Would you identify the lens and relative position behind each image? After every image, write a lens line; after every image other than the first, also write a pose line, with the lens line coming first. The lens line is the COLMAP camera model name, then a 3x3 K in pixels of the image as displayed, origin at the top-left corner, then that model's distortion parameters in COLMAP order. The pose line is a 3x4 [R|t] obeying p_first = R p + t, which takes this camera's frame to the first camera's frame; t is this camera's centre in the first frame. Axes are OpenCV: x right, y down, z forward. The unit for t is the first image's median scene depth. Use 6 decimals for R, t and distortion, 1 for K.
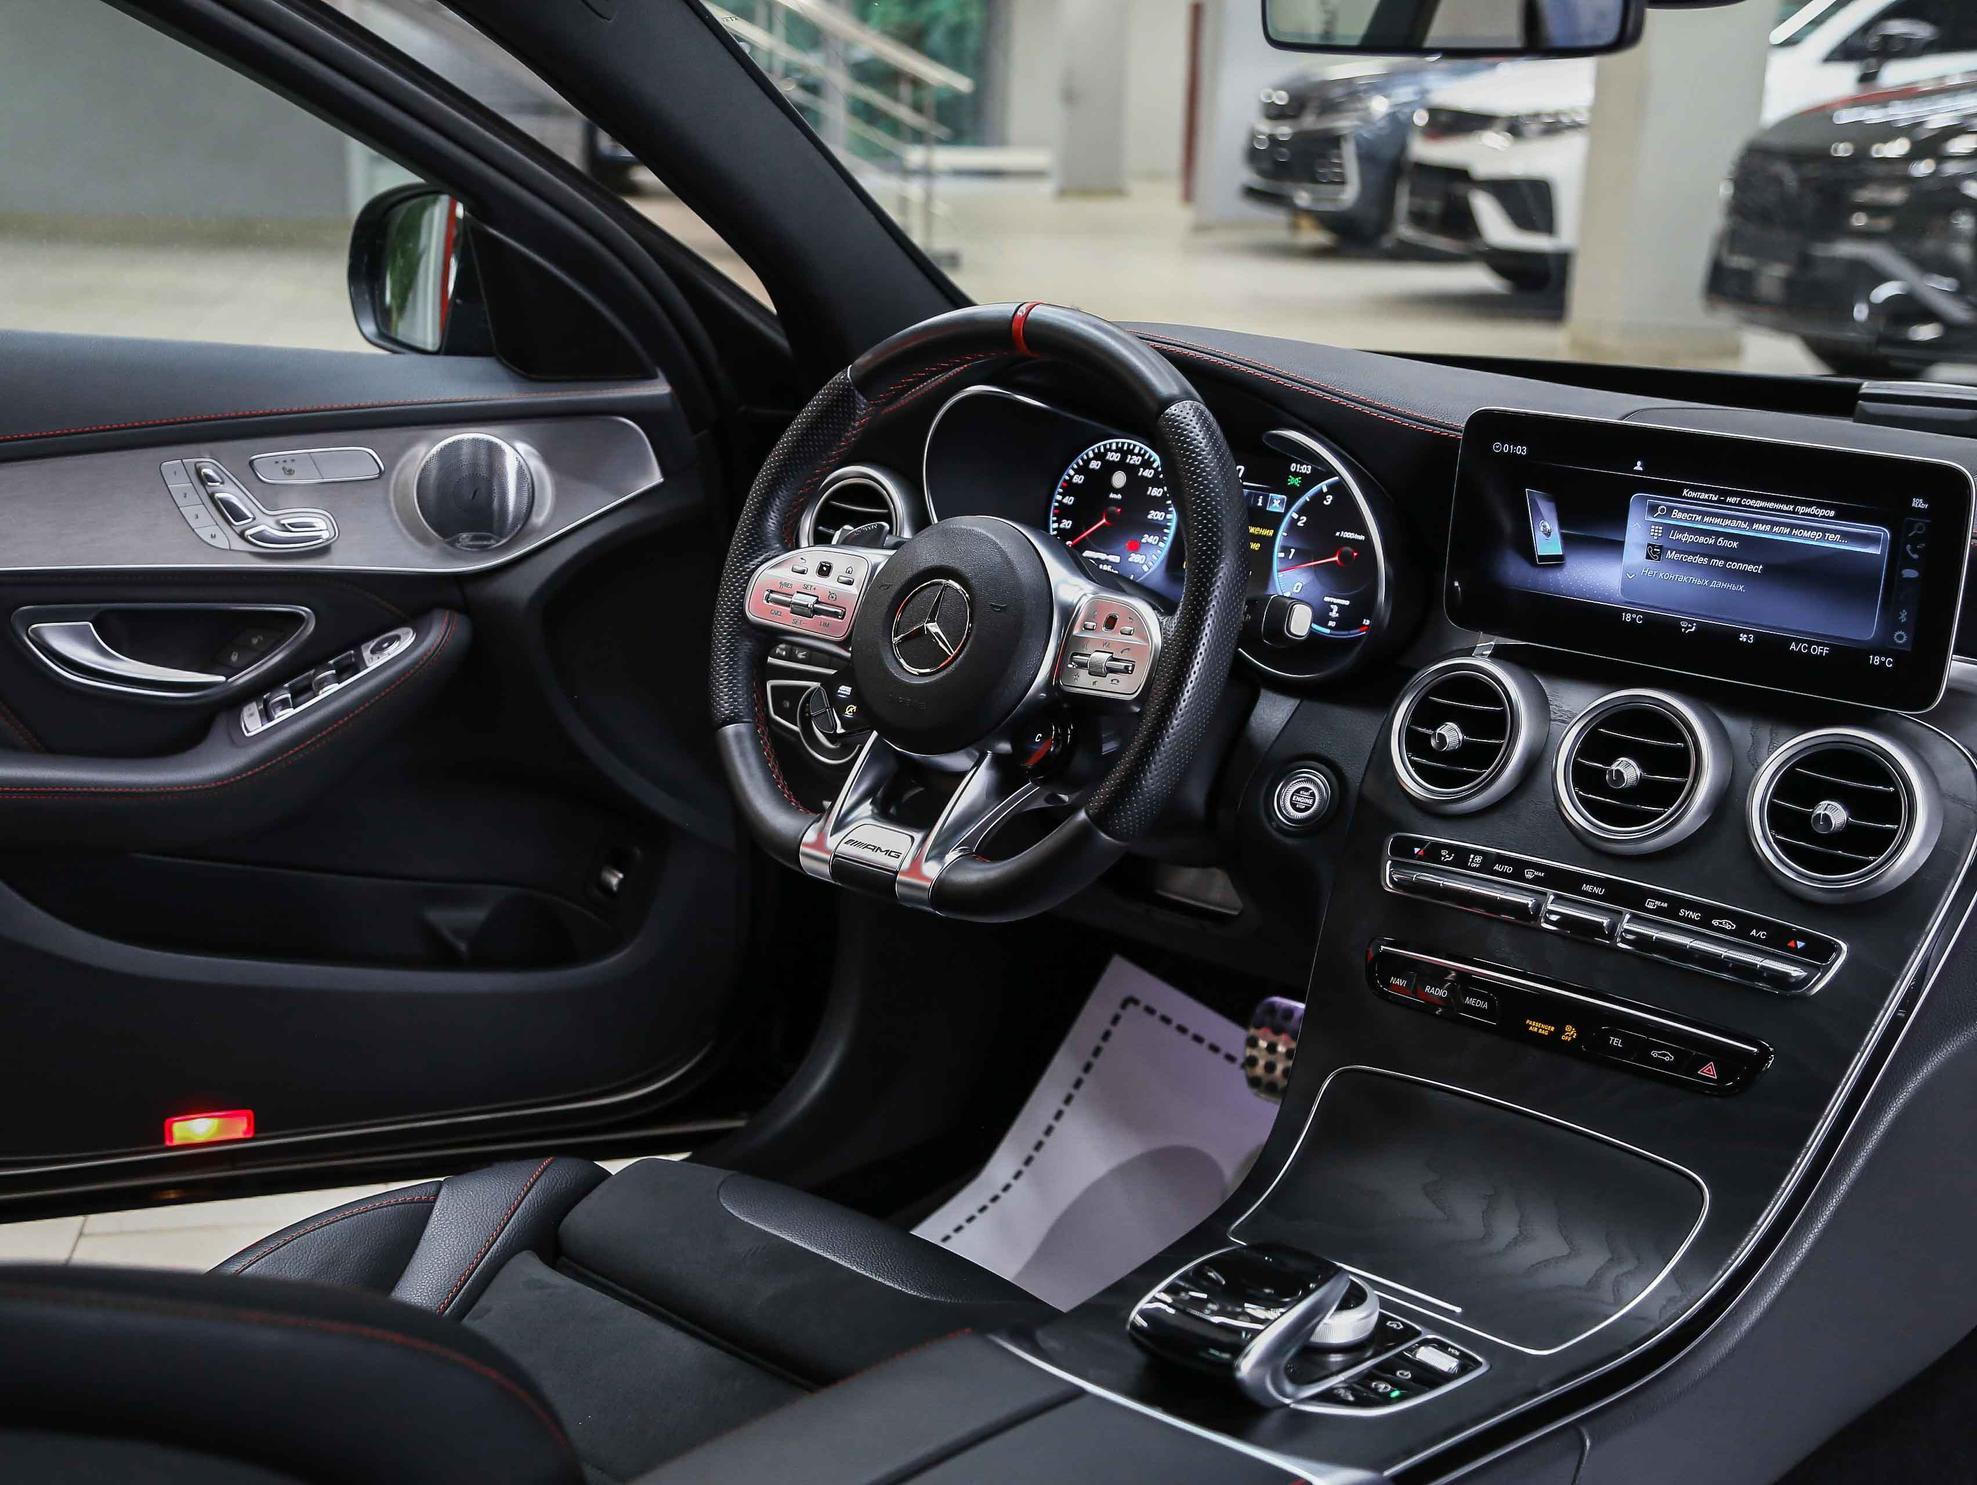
lens RADIAL K [[2547.4, 0, 978.5], [0, 2547.4, 761.1], [0, 0, 1]] dist [0.059116, 0.000000]
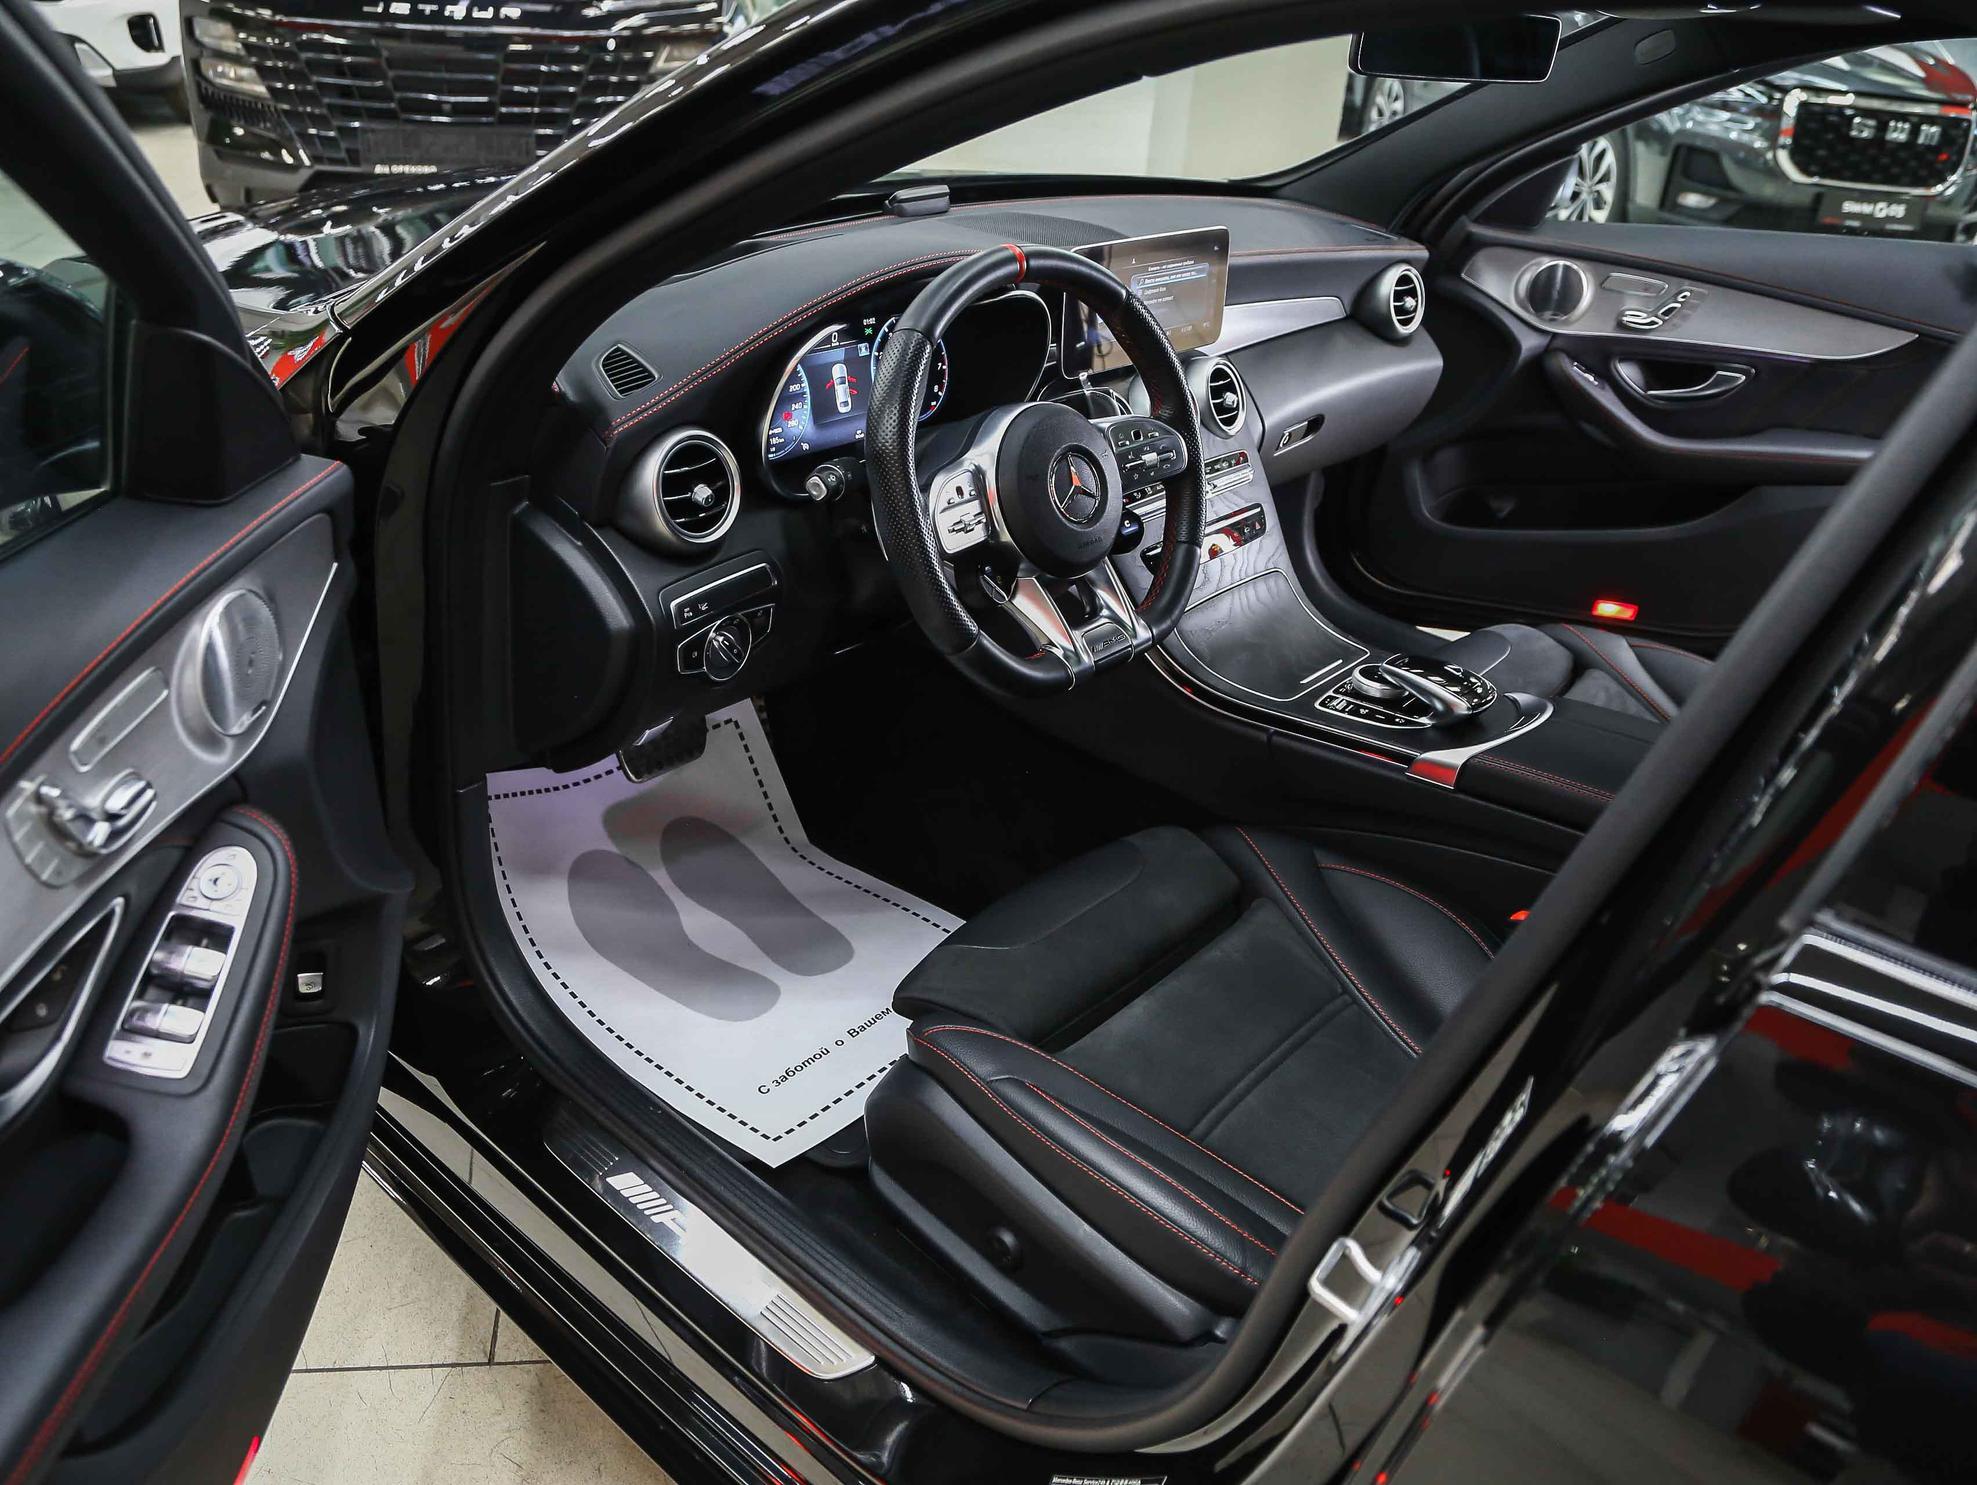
lens RADIAL K [[1525.0, 0, 979.6], [0, 1525.0, 738.1], [0, 0, 1]] dist [-0.121128, 0.033114]
pose [[-0.004420, -0.498904, 0.866646, -0.811425], [0.198518, 0.848967, 0.489740, -0.355030], [-0.980087, 0.174209, 0.095289, 0.993547]]
